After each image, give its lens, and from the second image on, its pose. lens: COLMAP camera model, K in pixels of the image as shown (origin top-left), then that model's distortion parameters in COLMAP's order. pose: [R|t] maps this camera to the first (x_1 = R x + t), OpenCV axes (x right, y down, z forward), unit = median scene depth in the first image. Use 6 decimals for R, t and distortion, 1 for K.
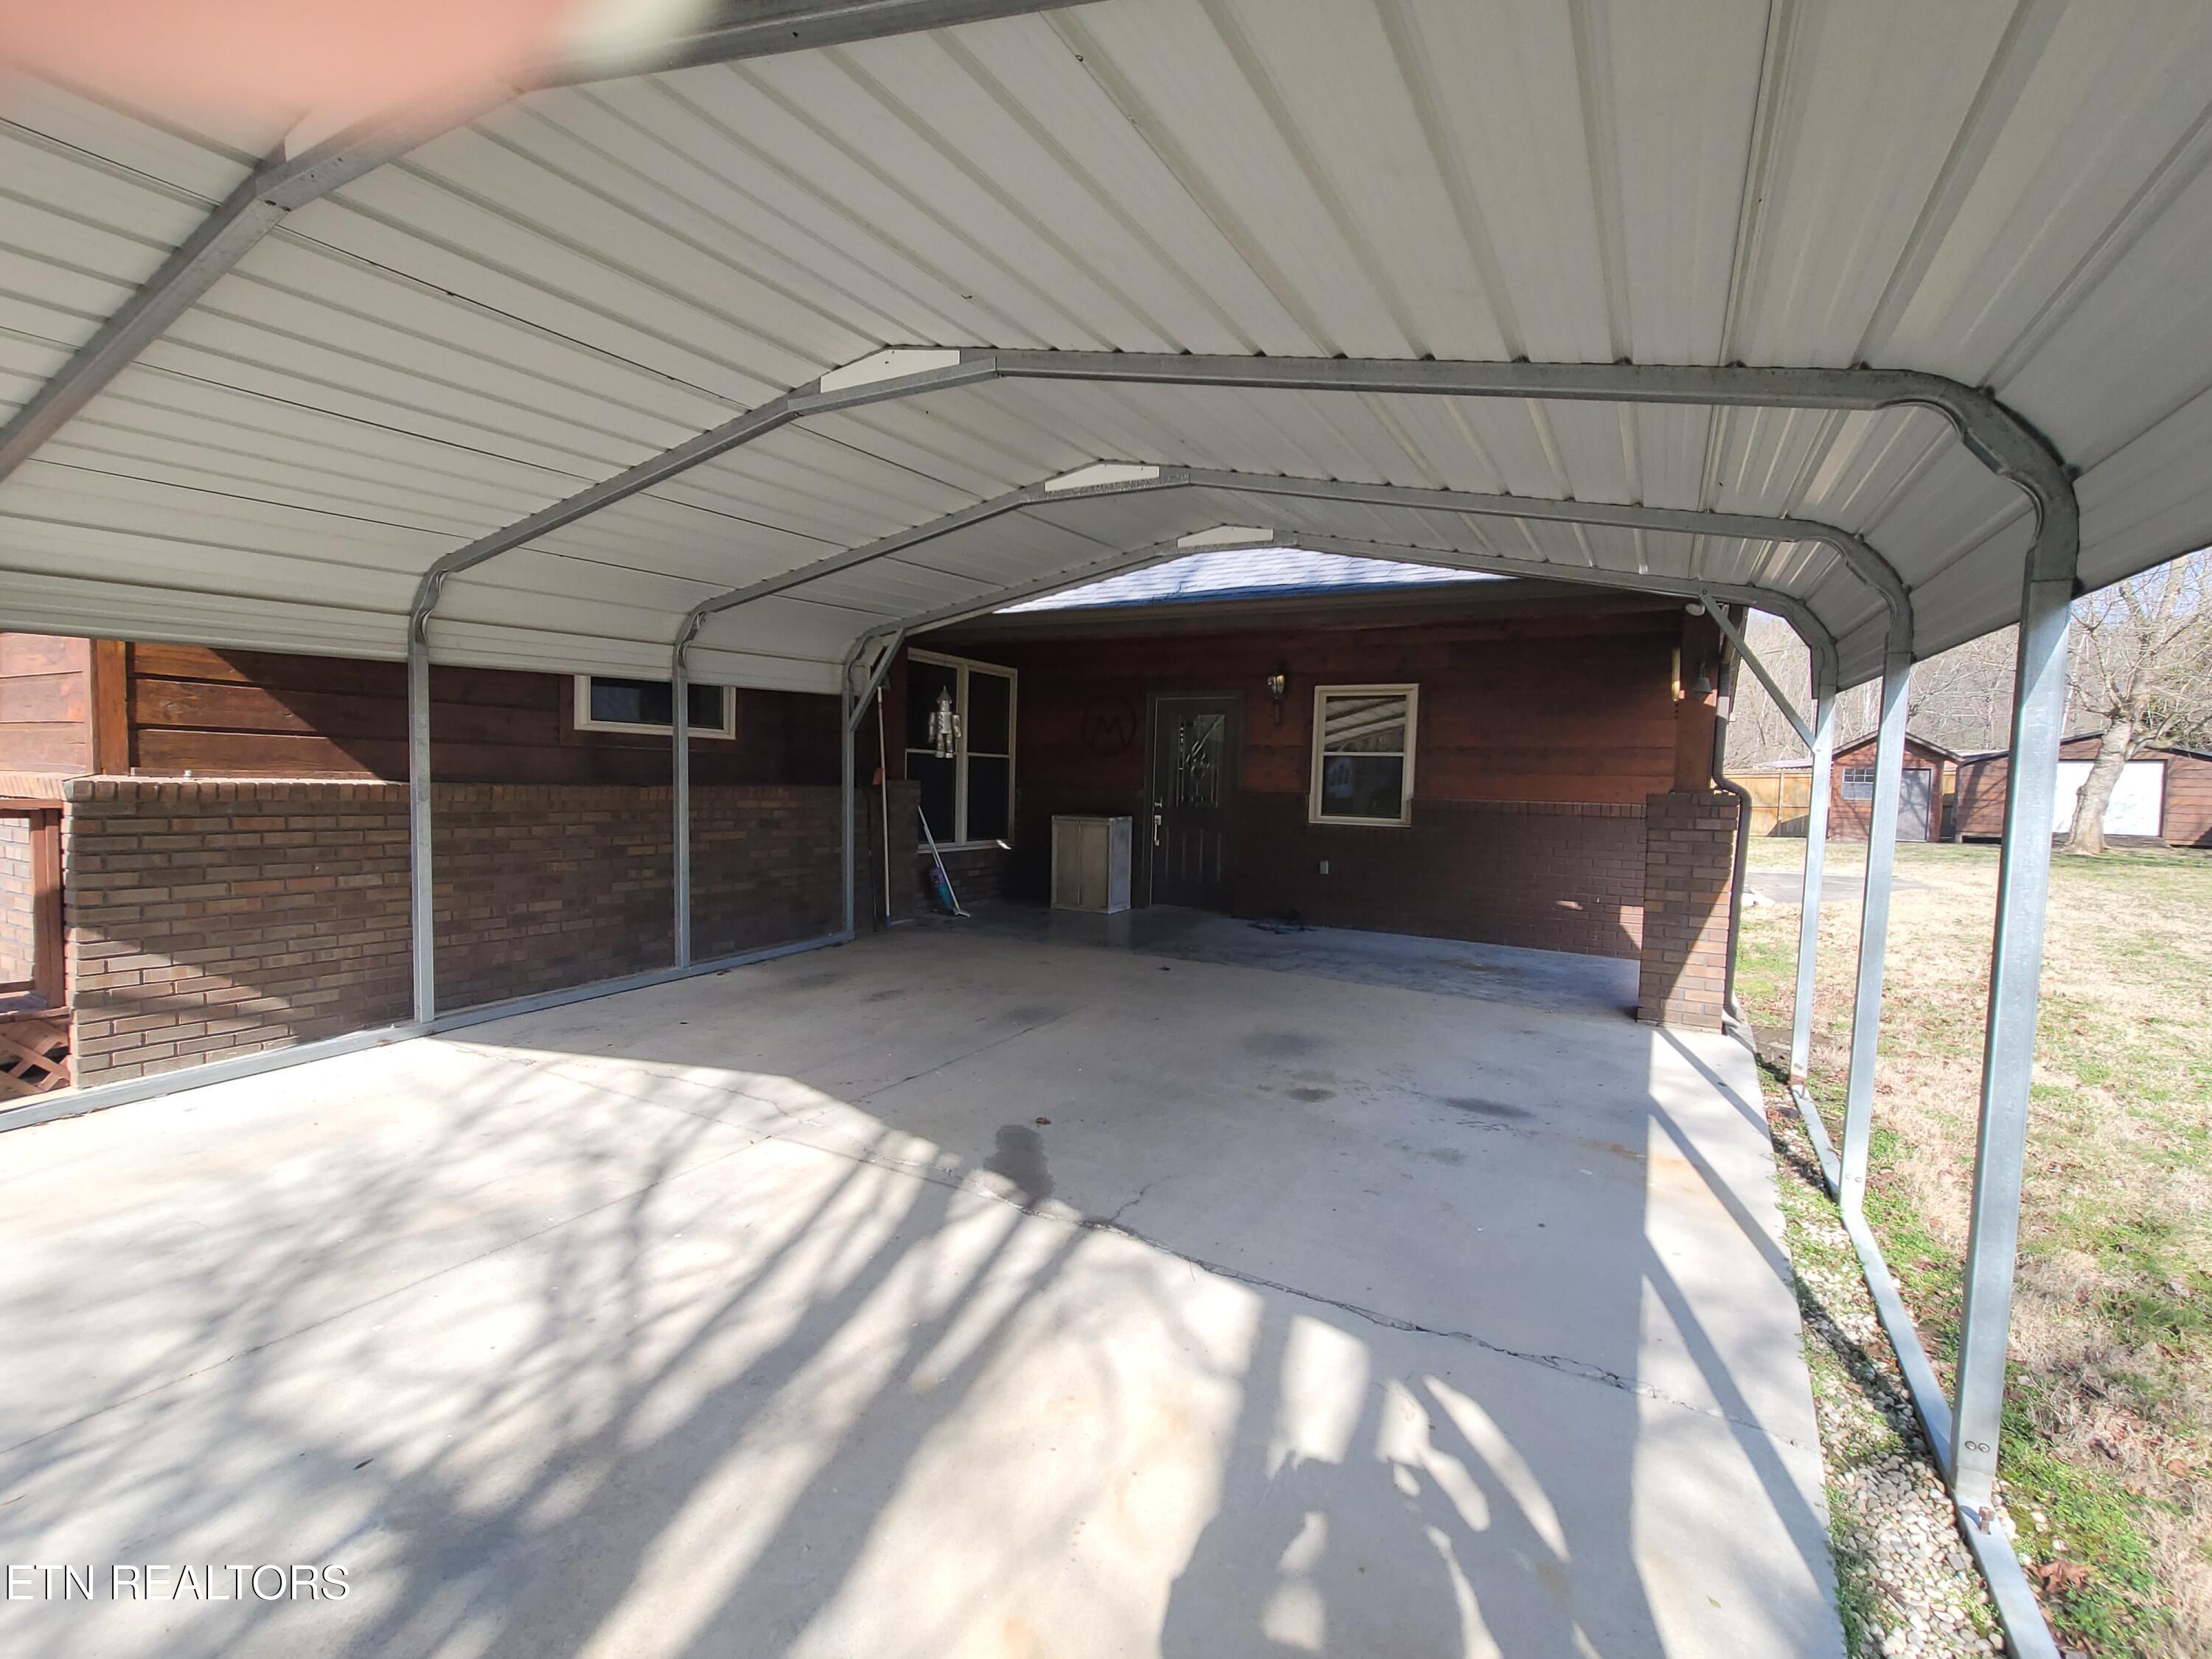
lens RADIAL K [[912.3, 0, 1073.5], [0, 912.3, 833.6], [0, 0, 1]] dist [0.000848, -0.000433]
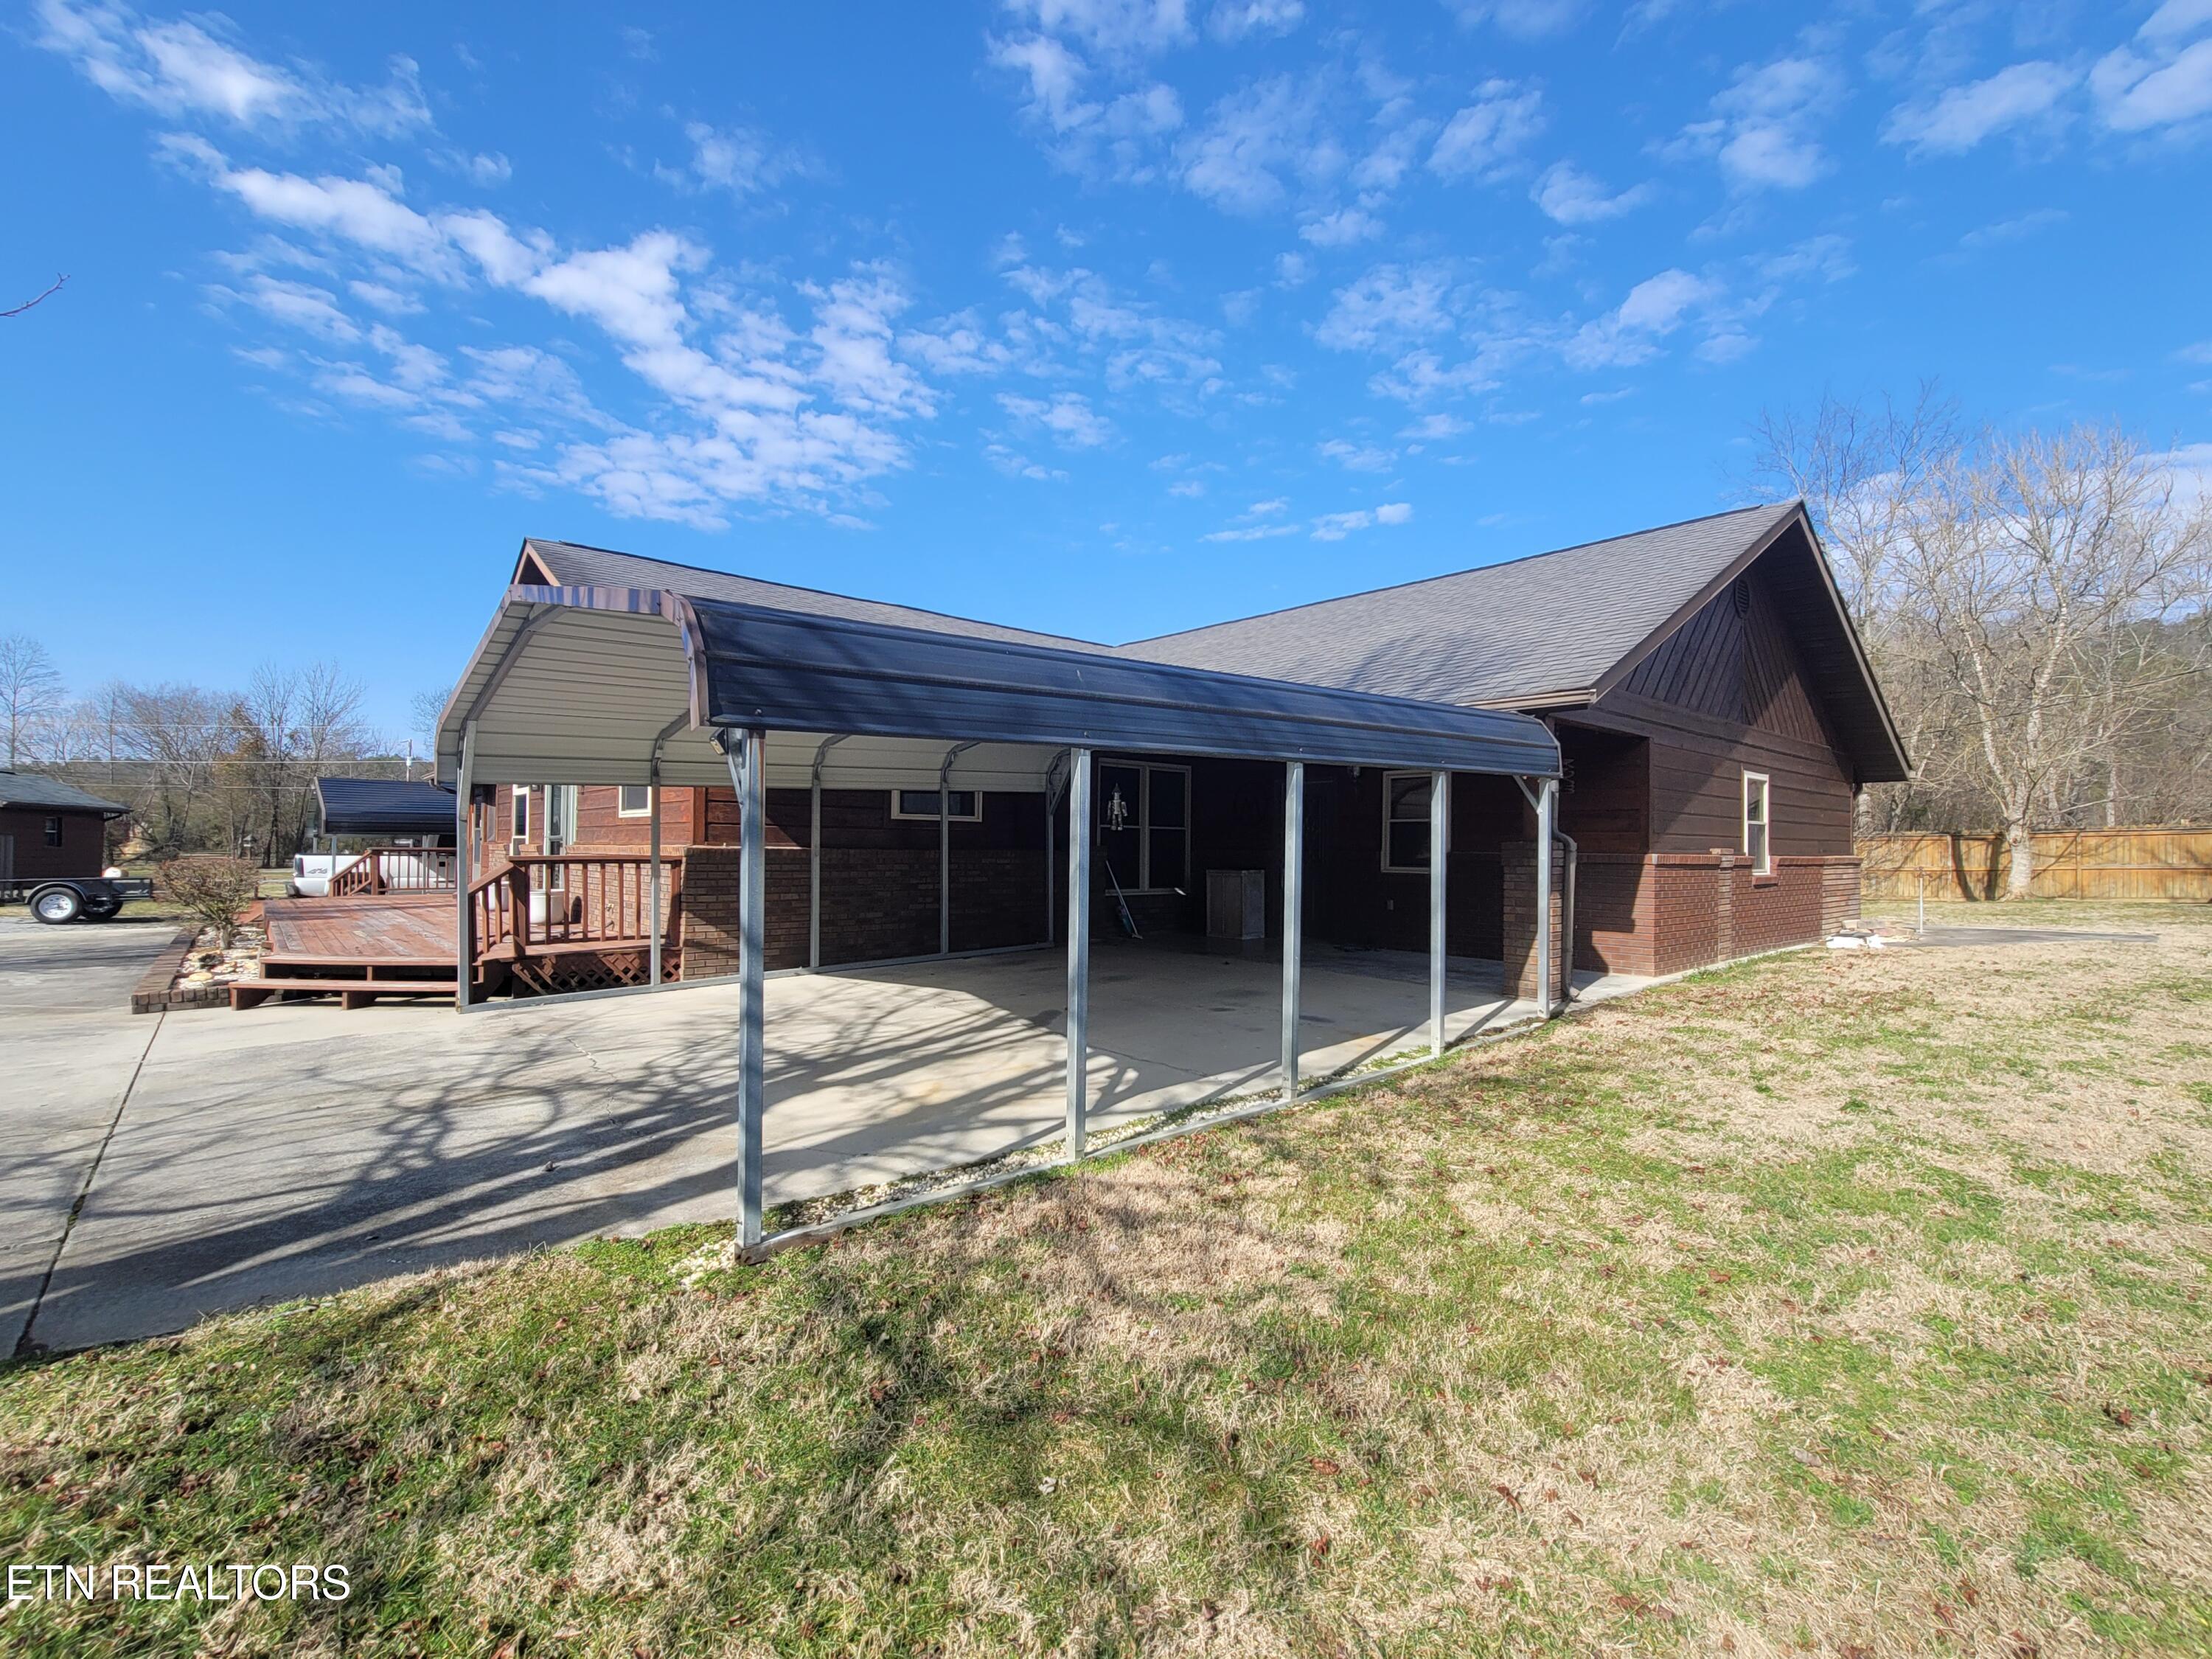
lens RADIAL K [[912.3, 0, 1115.0], [0, 912.3, 835.1], [0, 0, 1]] dist [0.000848, -0.000433]
pose [[0.946014, -0.021704, -0.323399, 0.557599], [-0.004665, 0.996740, -0.080540, 0.074968], [0.324093, 0.077701, 0.942829, -0.682077]]
